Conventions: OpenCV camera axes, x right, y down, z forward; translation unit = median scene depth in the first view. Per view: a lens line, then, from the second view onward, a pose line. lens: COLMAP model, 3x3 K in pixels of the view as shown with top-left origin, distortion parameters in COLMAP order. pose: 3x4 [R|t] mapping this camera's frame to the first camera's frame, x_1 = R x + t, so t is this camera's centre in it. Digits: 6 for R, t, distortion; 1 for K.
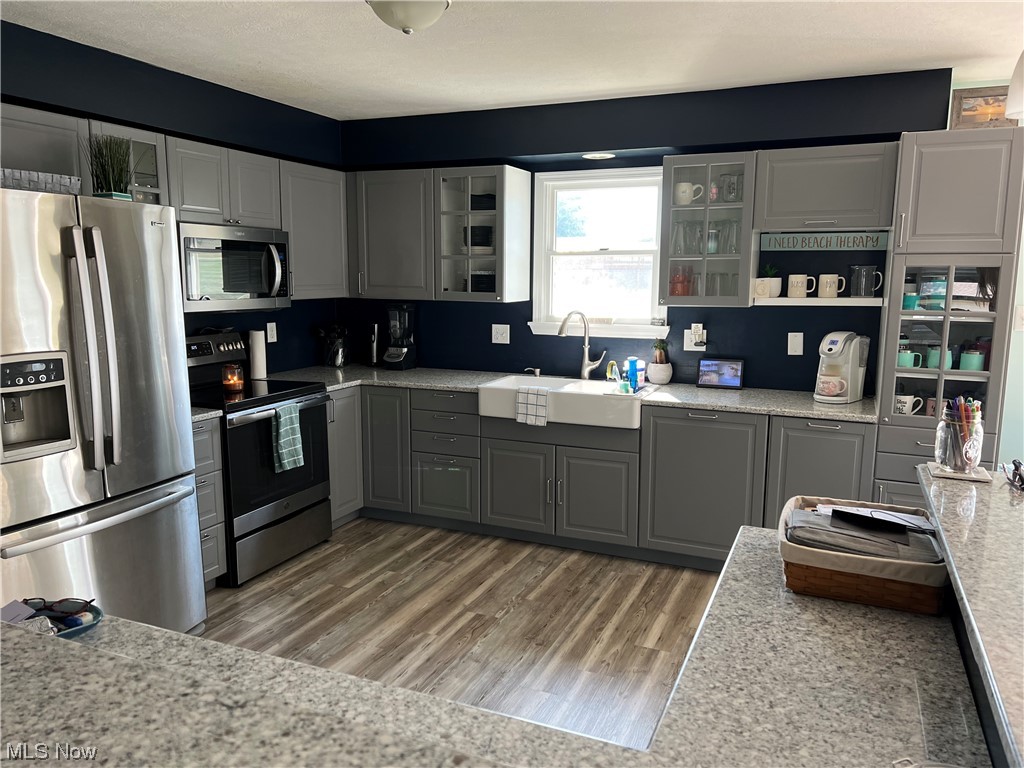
lens RADIAL K [[761.8, 0, 509.6], [0, 761.8, 382.8], [0, 0, 1]] dist [0.051623, -0.054162]
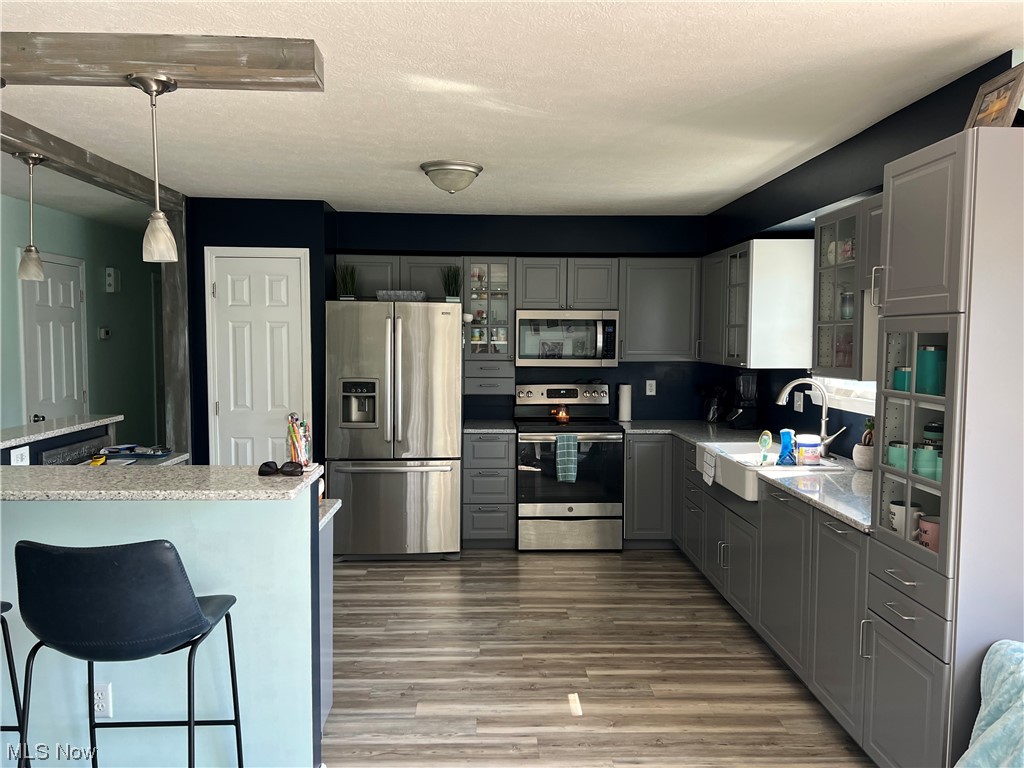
lens RADIAL K [[761.8, 0, 510.2], [0, 761.8, 386.6], [0, 0, 1]] dist [0.051623, -0.054162]
pose [[0.438208, 0.056349, -0.897106, 0.886311], [-0.134410, 0.990920, -0.003414, -0.038774], [0.888768, 0.122076, 0.441803, 0.284590]]
